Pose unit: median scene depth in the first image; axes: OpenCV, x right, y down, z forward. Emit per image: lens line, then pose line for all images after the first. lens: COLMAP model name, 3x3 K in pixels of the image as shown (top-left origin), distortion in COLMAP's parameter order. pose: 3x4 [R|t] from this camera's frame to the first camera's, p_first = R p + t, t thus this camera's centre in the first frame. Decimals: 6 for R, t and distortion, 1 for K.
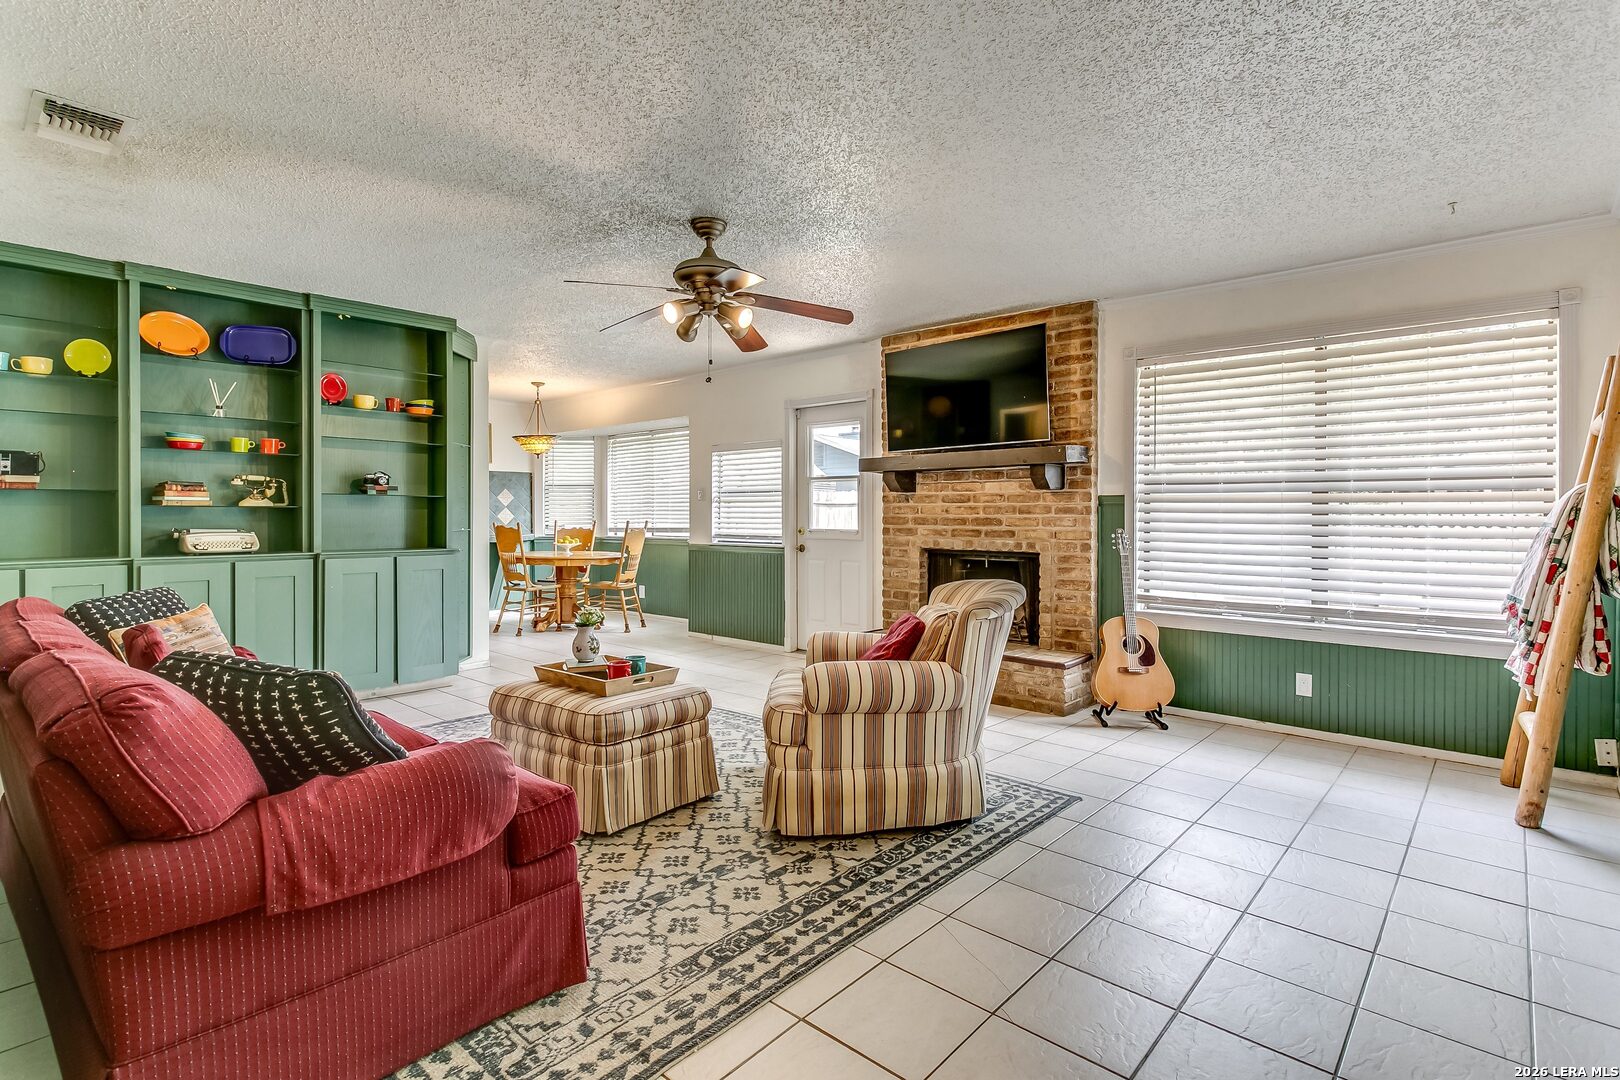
lens RADIAL K [[788.9, 0, 810.4], [0, 788.9, 519.3], [0, 0, 1]] dist [0.017314, -0.010431]
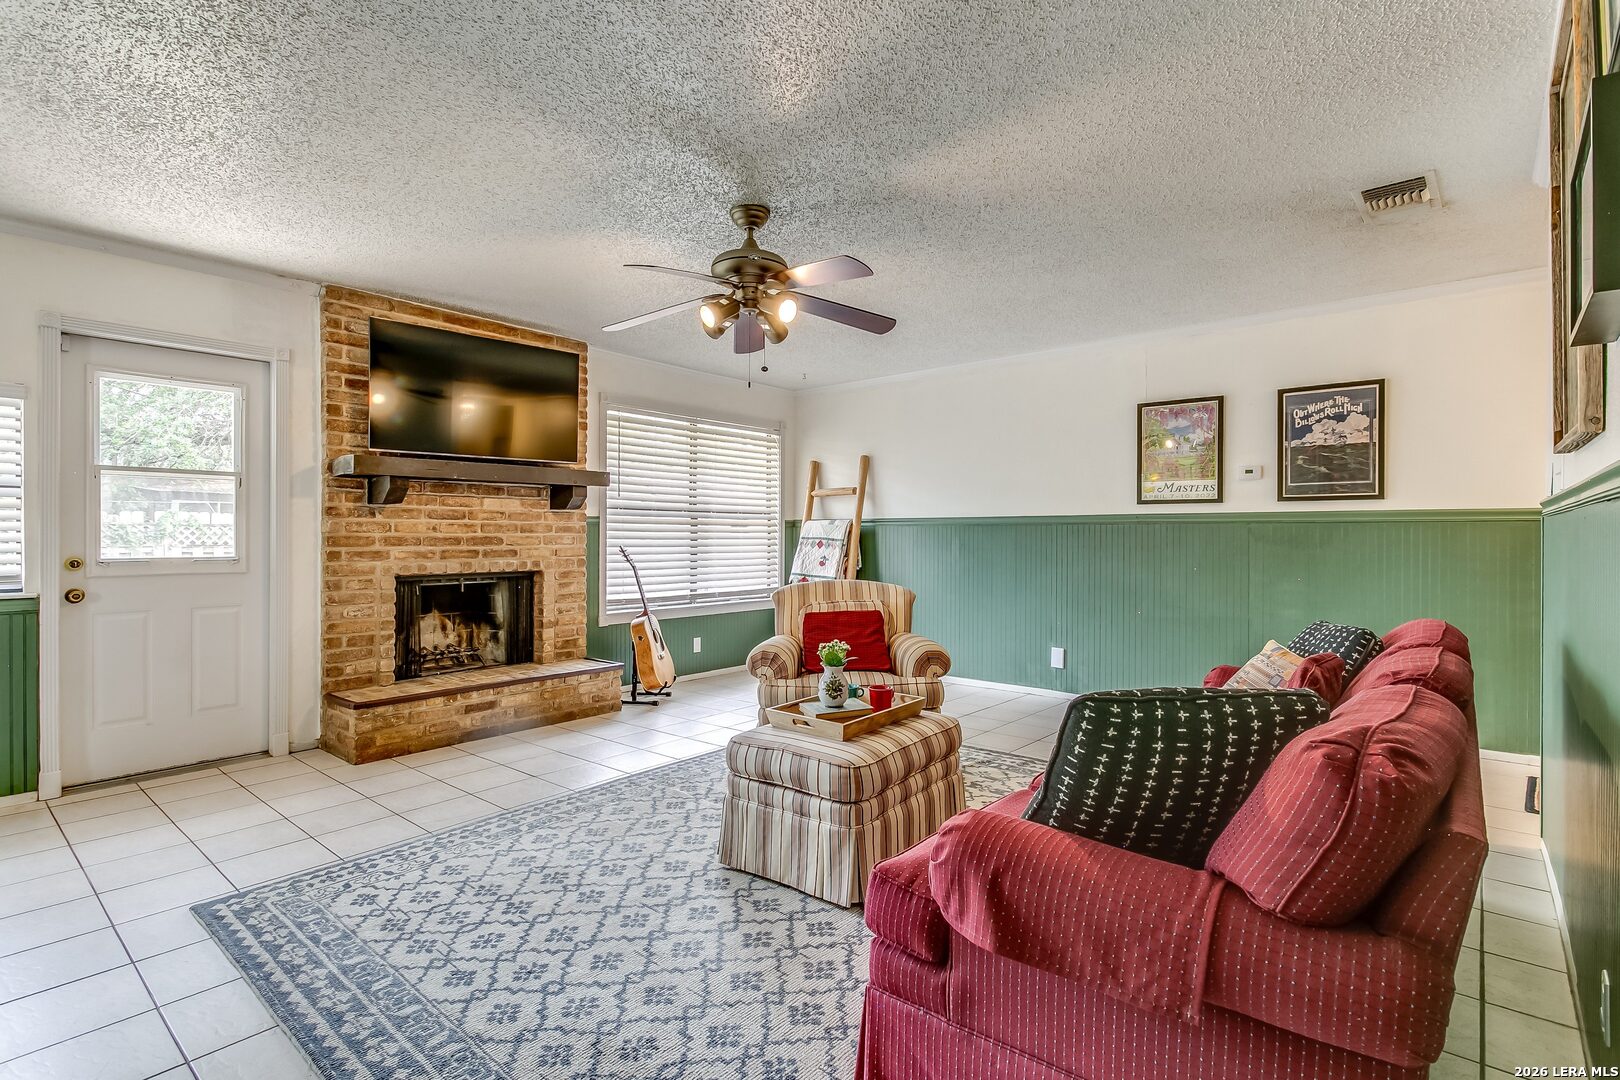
lens RADIAL K [[783.6, 0, 810.0], [0, 783.6, 540.0], [0, 0, 1]] dist [-0.003178, -0.001011]
pose [[-0.026178, -0.009152, 0.999615, -0.870277], [0.004593, 0.999946, 0.009275, -0.005935], [-0.999647, 0.004834, -0.026135, 0.807608]]
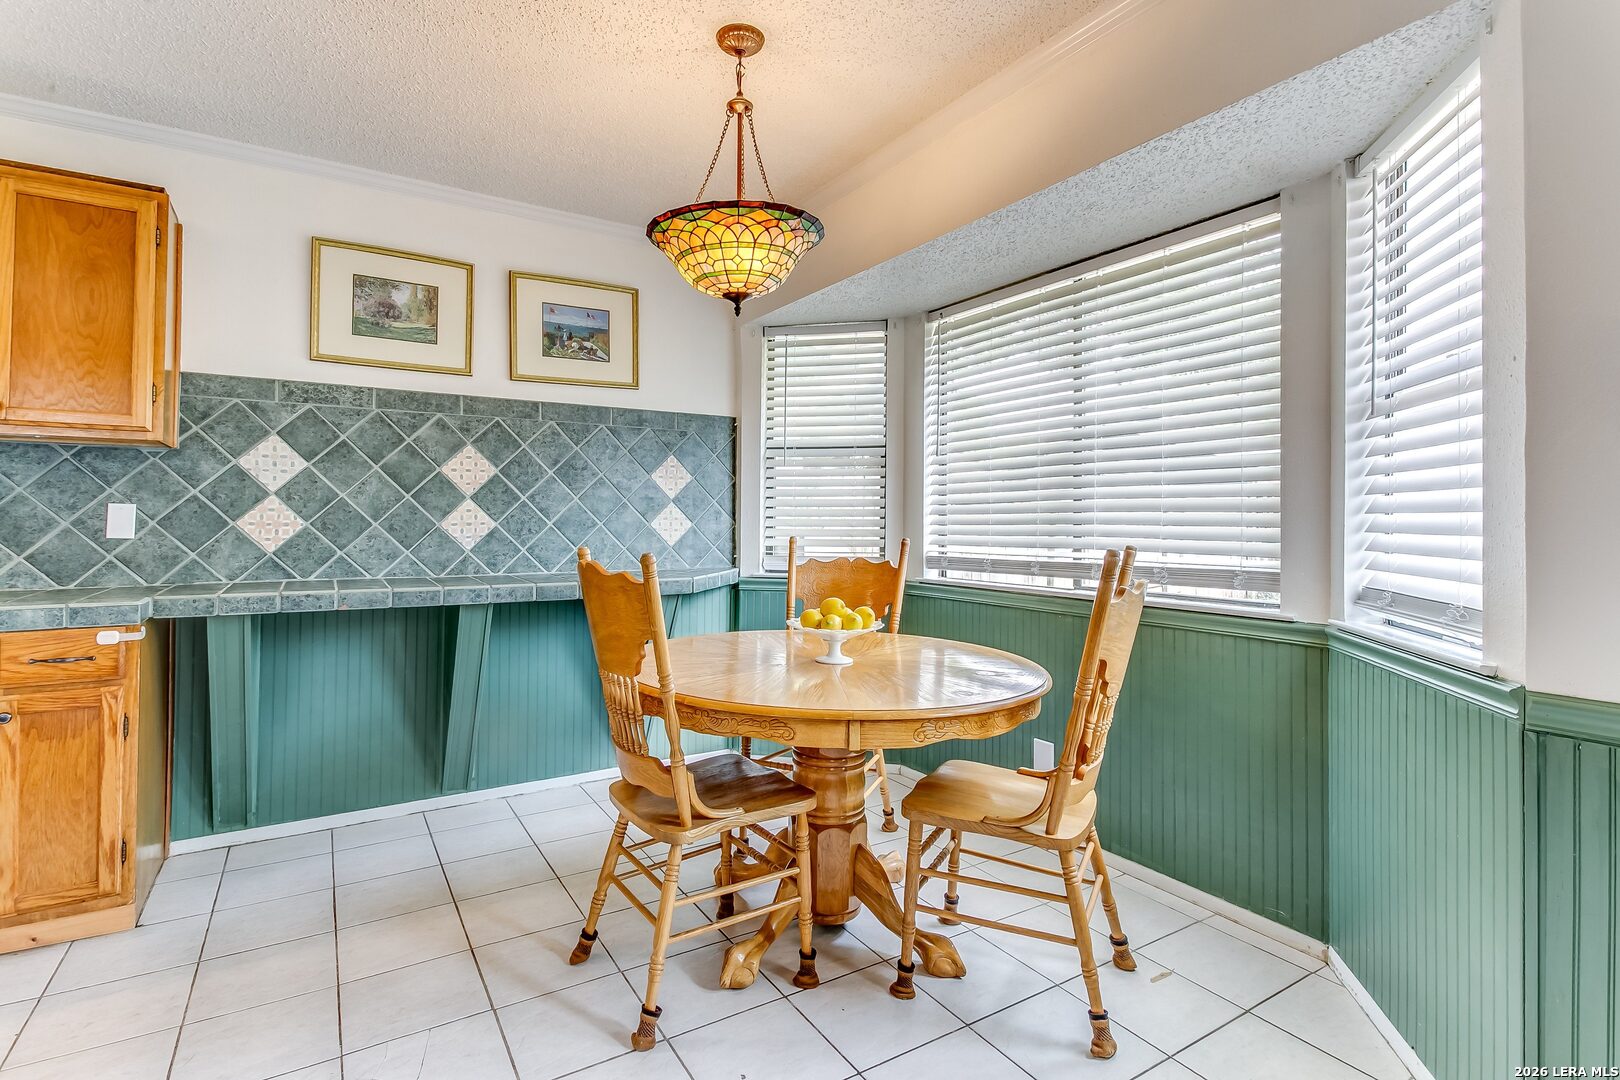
lens RADIAL K [[785.0, 0, 809.5], [0, 785.0, 513.9], [0, 0, 1]] dist [0.013285, -0.009687]
pose [[0.960838, 0.003612, -0.277086, -0.456582], [-0.008168, 0.999850, -0.015288, -0.007734], [0.276989, 0.016952, 0.960724, 1.395926]]
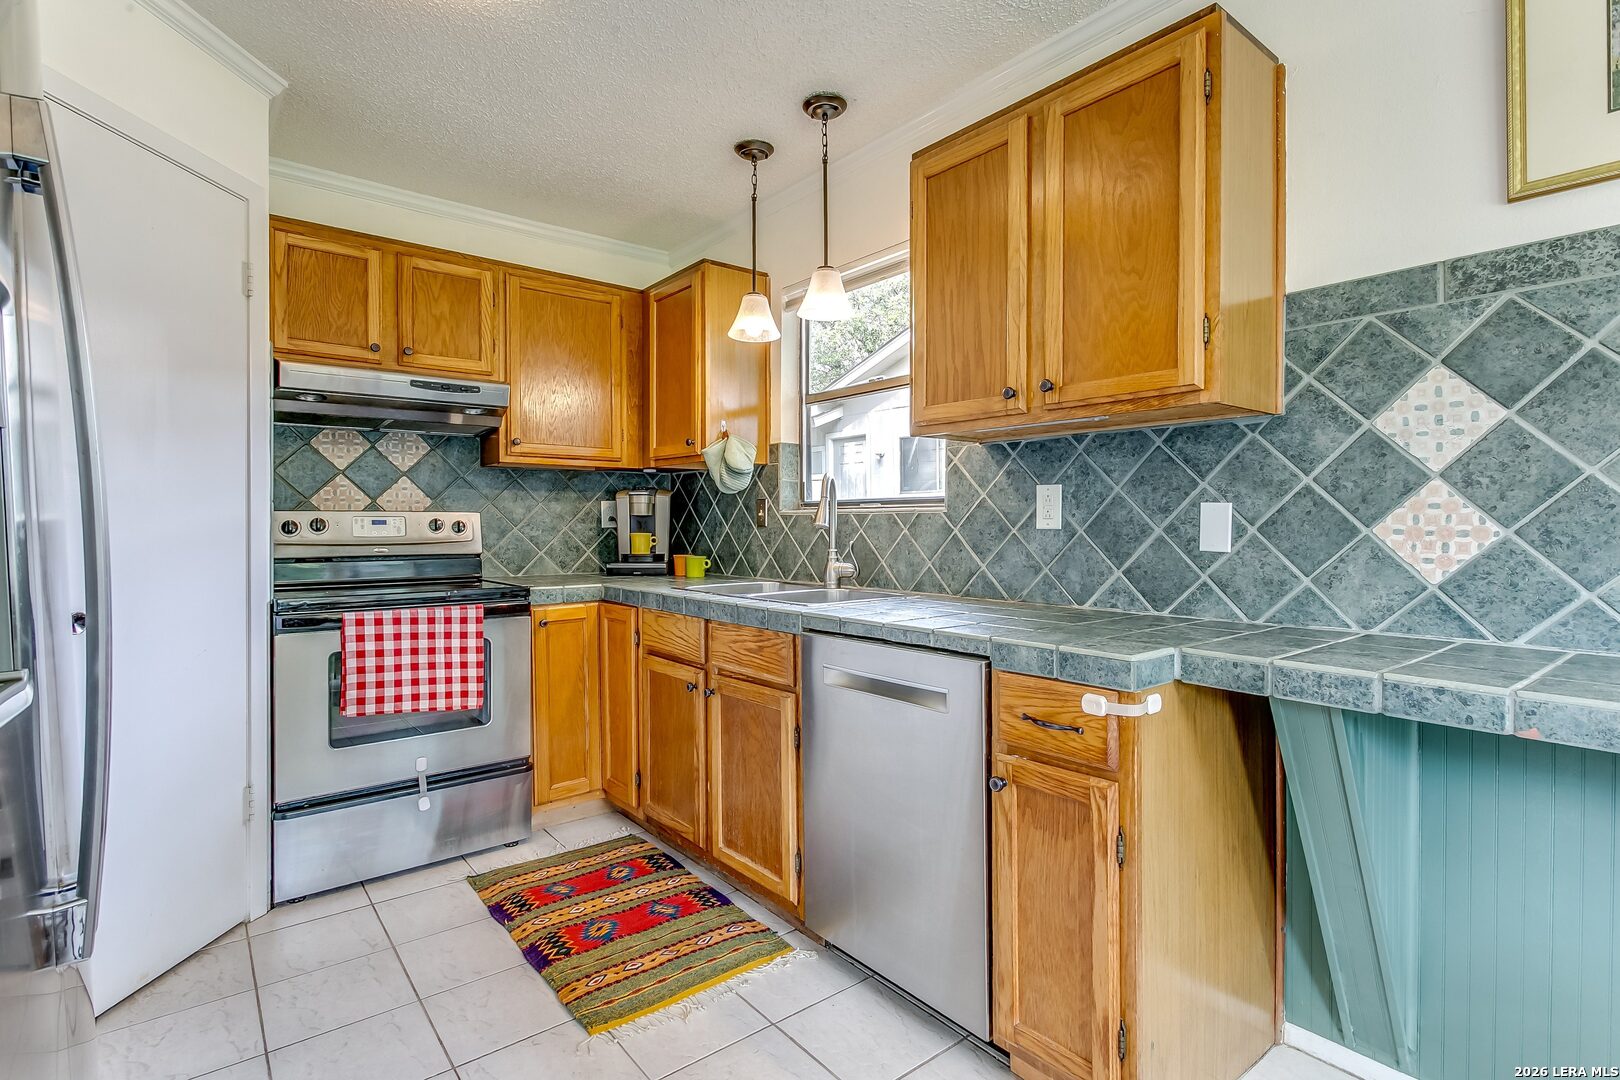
lens RADIAL K [[788.9, 0, 810.4], [0, 788.9, 519.3], [0, 0, 1]] dist [0.017314, -0.010431]
pose [[-0.167118, -0.001754, -0.985935, -0.676652], [-0.003956, 0.999992, -0.001109, -0.010053], [0.985929, 0.003715, -0.167124, 1.693686]]
